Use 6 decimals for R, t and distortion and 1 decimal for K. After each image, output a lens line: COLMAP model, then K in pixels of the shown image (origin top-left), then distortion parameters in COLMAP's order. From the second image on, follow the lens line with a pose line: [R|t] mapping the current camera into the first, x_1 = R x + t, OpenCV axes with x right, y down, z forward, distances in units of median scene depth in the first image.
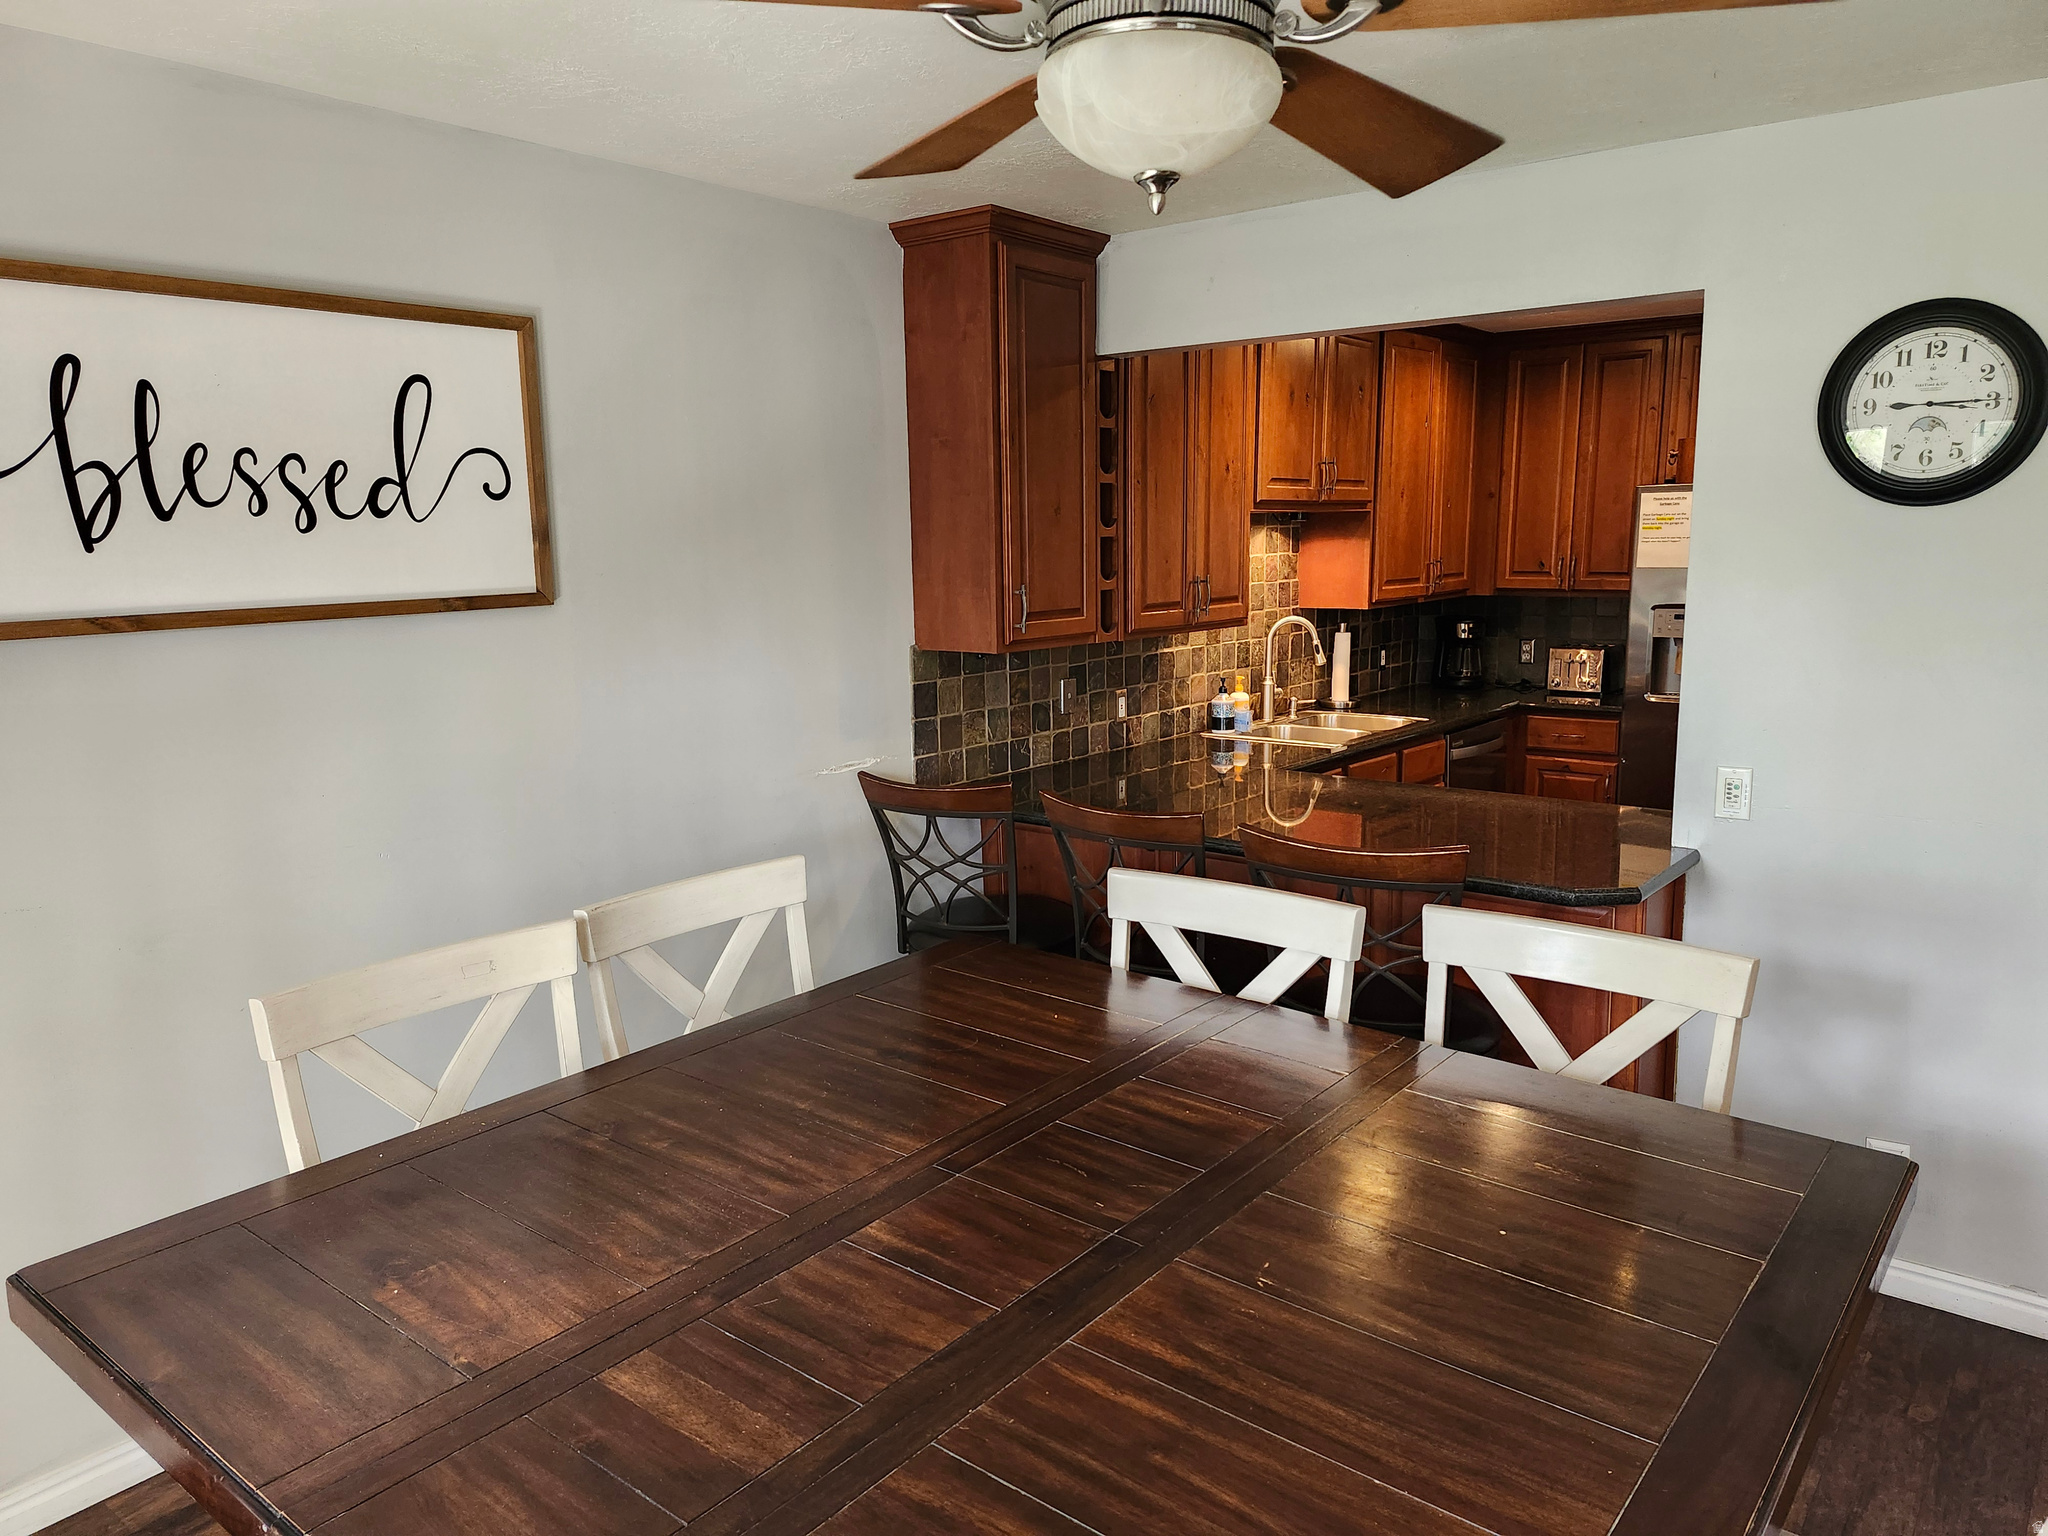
lens RADIAL K [[1408.6, 0, 1025.4], [0, 1408.6, 784.0], [0, 0, 1]] dist [0.149969, -0.217158]
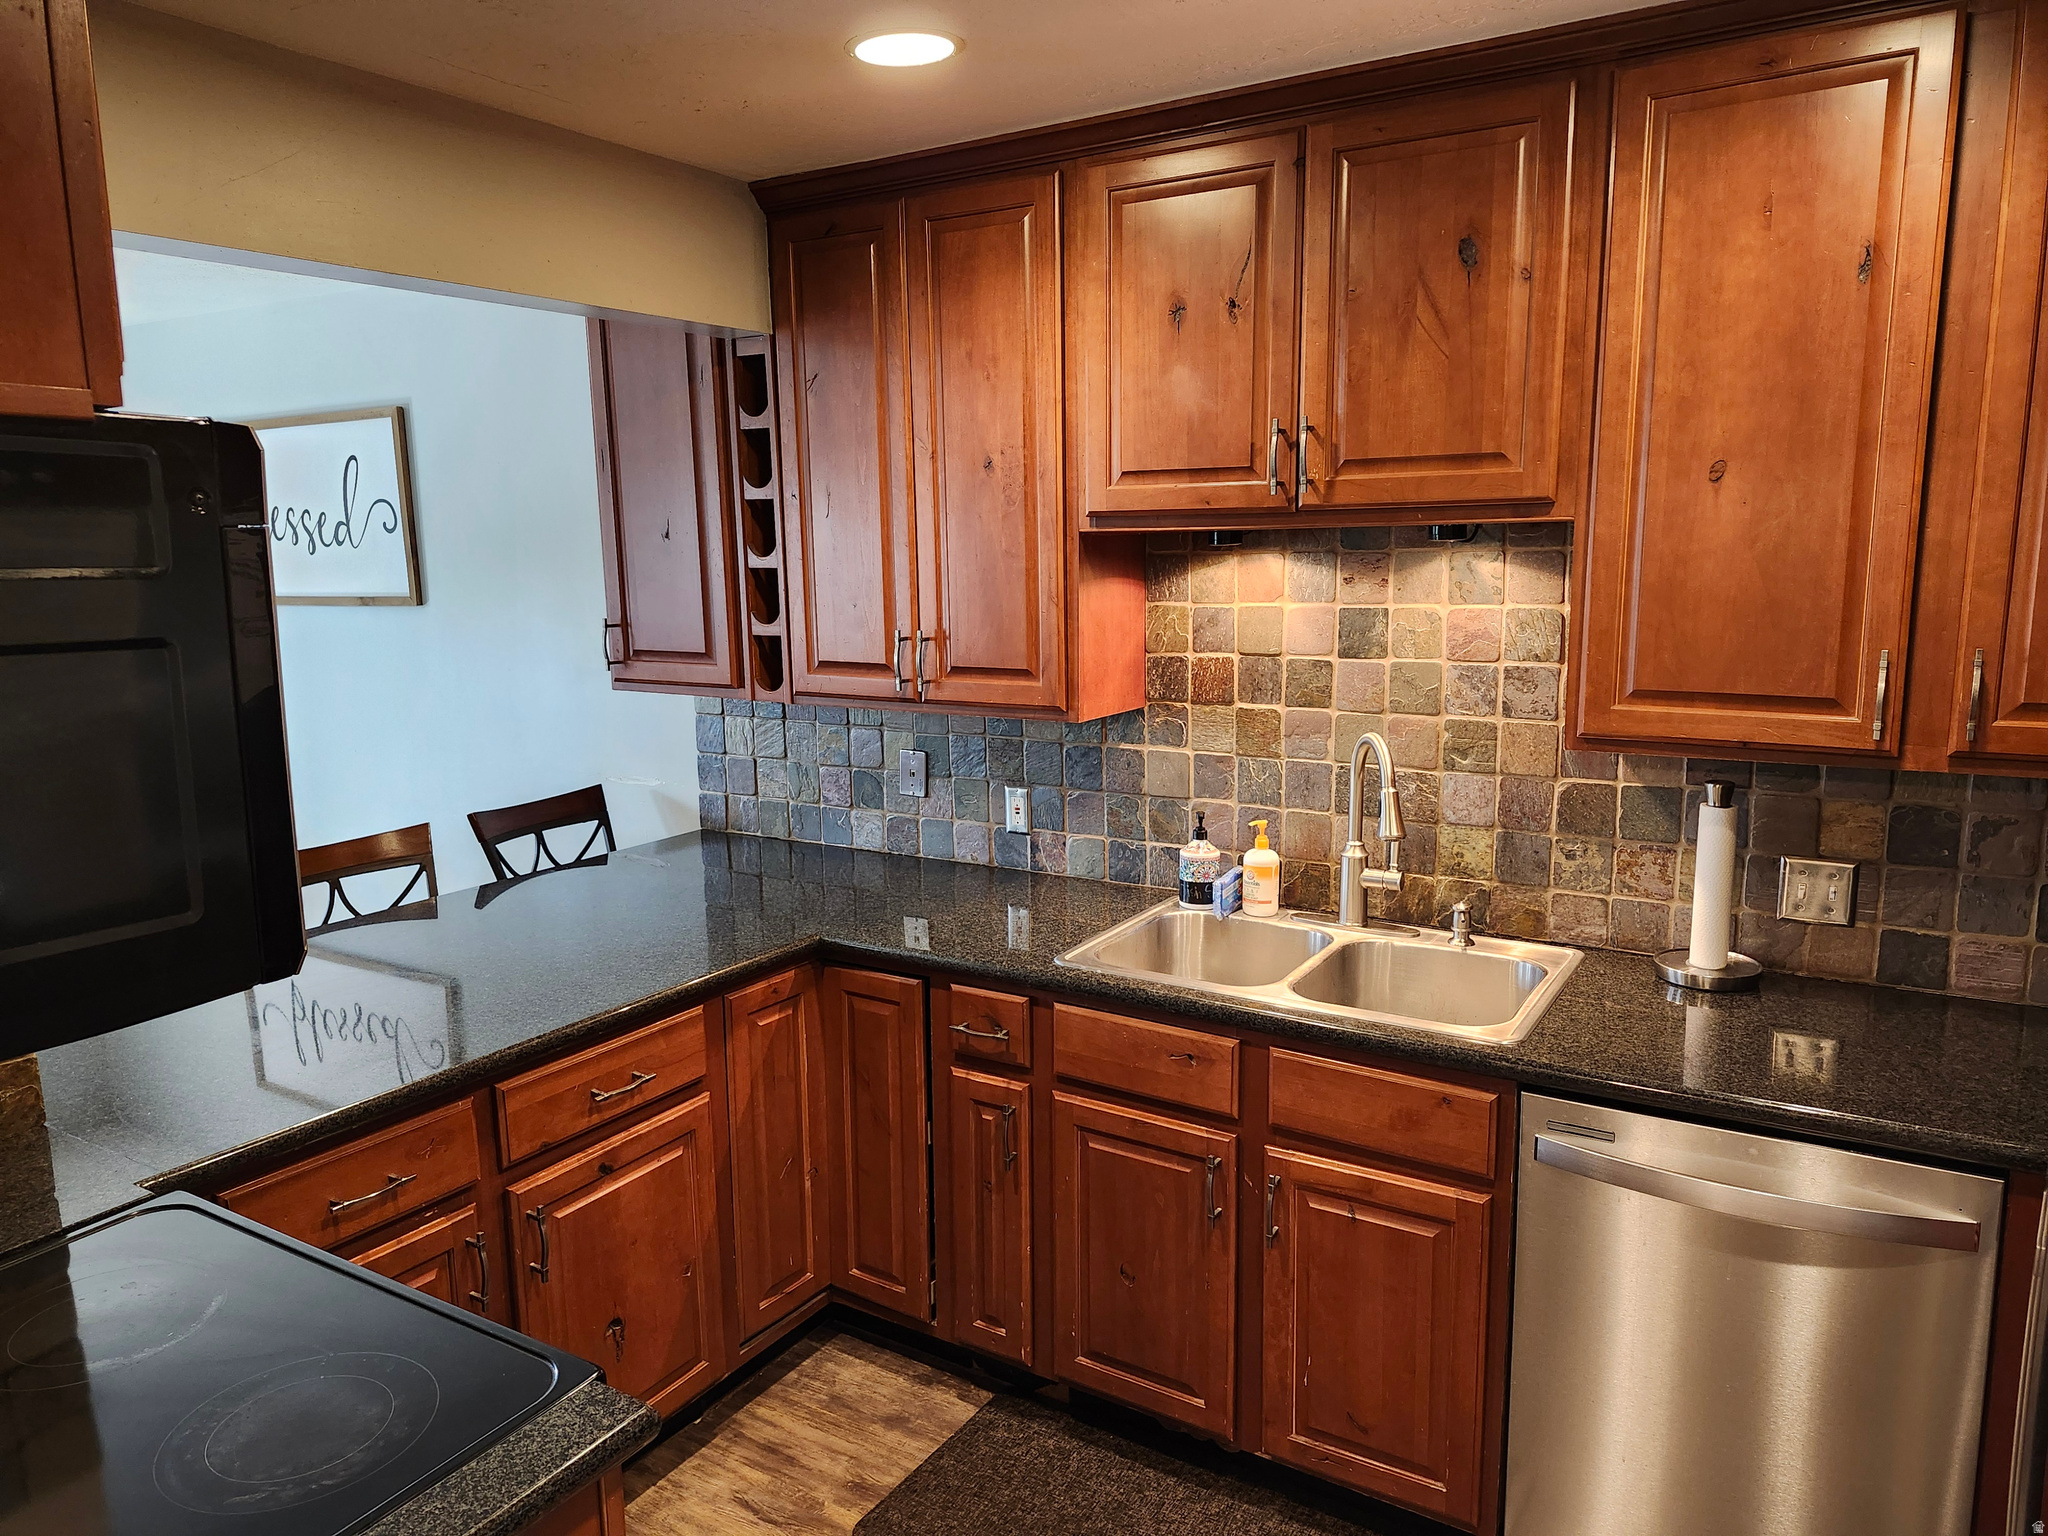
lens RADIAL K [[1408.6, 0, 1025.4], [0, 1408.6, 784.0], [0, 0, 1]] dist [0.149969, -0.217158]
pose [[0.113211, 0.185024, -0.976191, 0.653874], [-0.159628, 0.973132, 0.165932, -0.161277], [0.980664, 0.137042, 0.139704, 0.798400]]
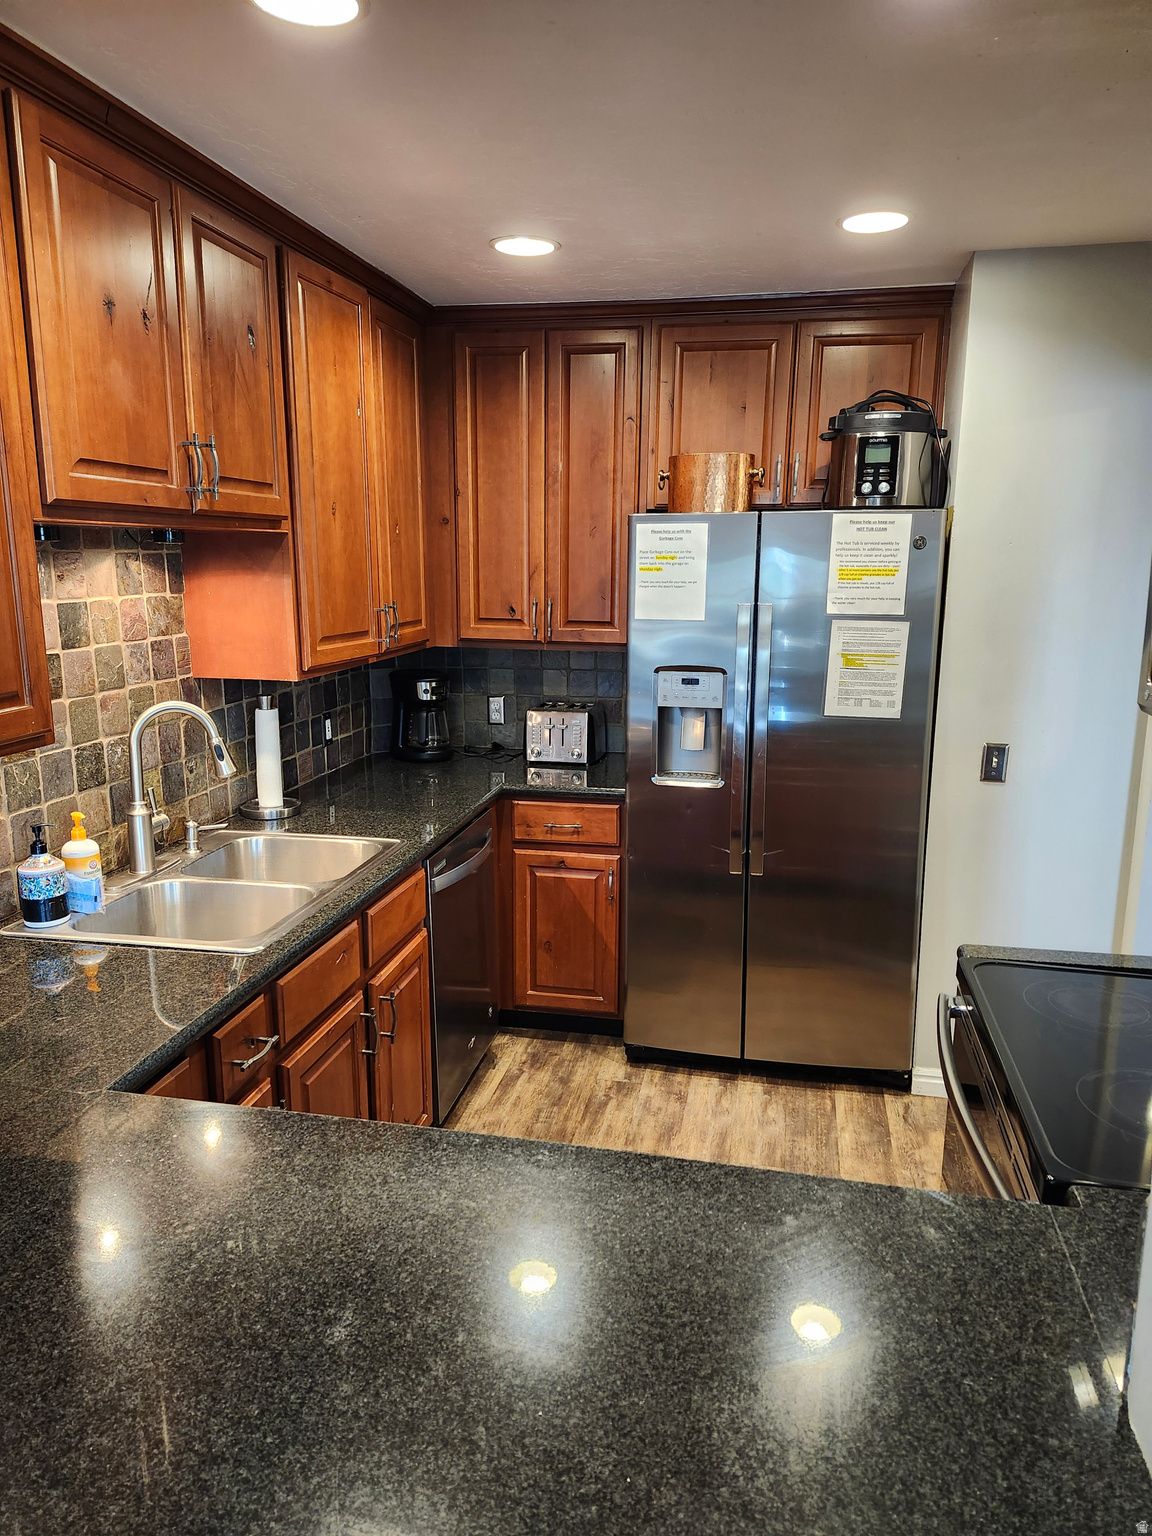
lens RADIAL K [[1056.4, 0, 576.0], [0, 1056.4, 768.0], [0, 0, 1]] dist [0.149969, -0.217158]
pose [[0.891560, -0.073615, 0.446879, 0.132778], [0.064482, 0.997282, 0.035637, -0.093319], [-0.448288, -0.002957, 0.893884, 0.503335]]
